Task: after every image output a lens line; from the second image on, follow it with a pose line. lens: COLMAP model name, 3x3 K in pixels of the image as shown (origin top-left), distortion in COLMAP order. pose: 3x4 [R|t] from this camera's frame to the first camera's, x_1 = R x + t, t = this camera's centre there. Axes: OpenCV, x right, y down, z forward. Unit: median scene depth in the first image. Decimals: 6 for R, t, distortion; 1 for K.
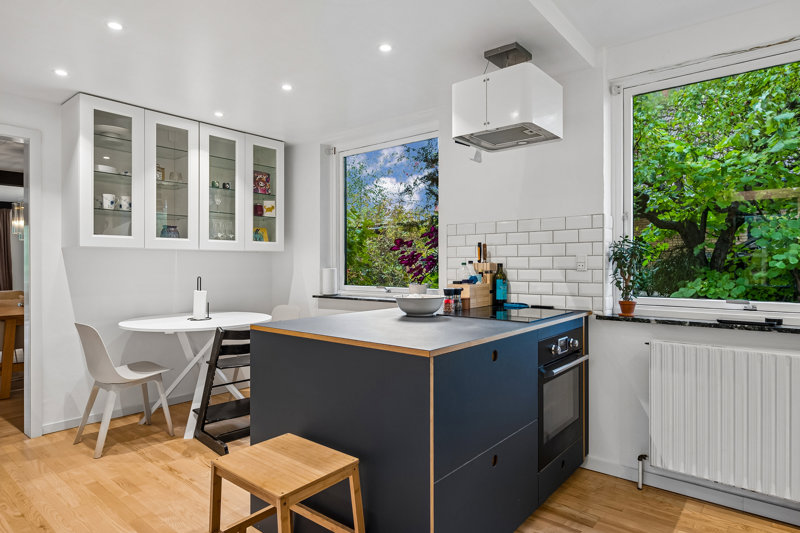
lens RADIAL K [[457.9, 0, 404.5], [0, 457.9, 263.1], [0, 0, 1]] dist [0.000552, 0.000078]
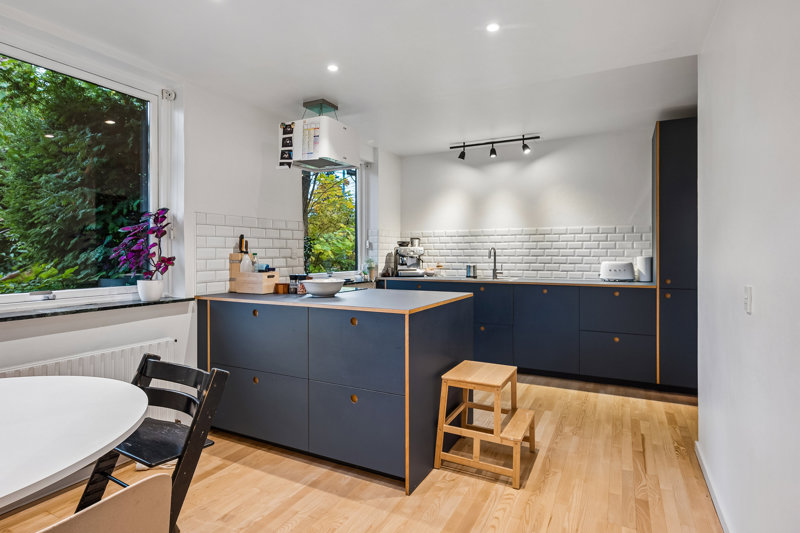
lens RADIAL K [[422.2, 0, 402.8], [0, 422.2, 255.6], [0, 0, 1]] dist [0.000920, 0.000143]
pose [[-0.202209, 0.002868, 0.979338, -1.029936], [0.006190, 0.999979, -0.001651, 0.011145], [-0.979323, 0.005728, -0.202222, 0.946904]]
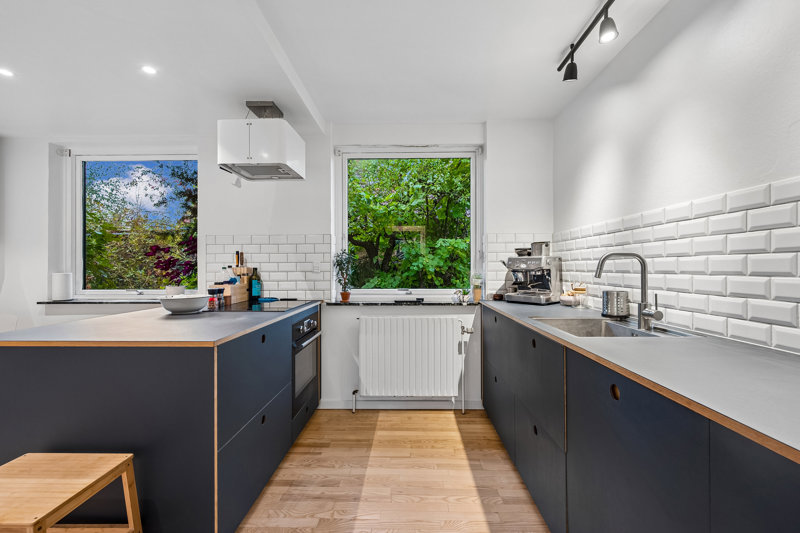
lens RADIAL K [[330.8, 0, 401.1], [0, 330.8, 265.9], [0, 0, 1]] dist [-0.000287, -0.000074]
pose [[0.789914, 0.002206, 0.613214, -0.042728], [0.000541, 0.999991, -0.004294, -0.000166], [-0.613217, 0.003723, 0.789905, 0.011340]]
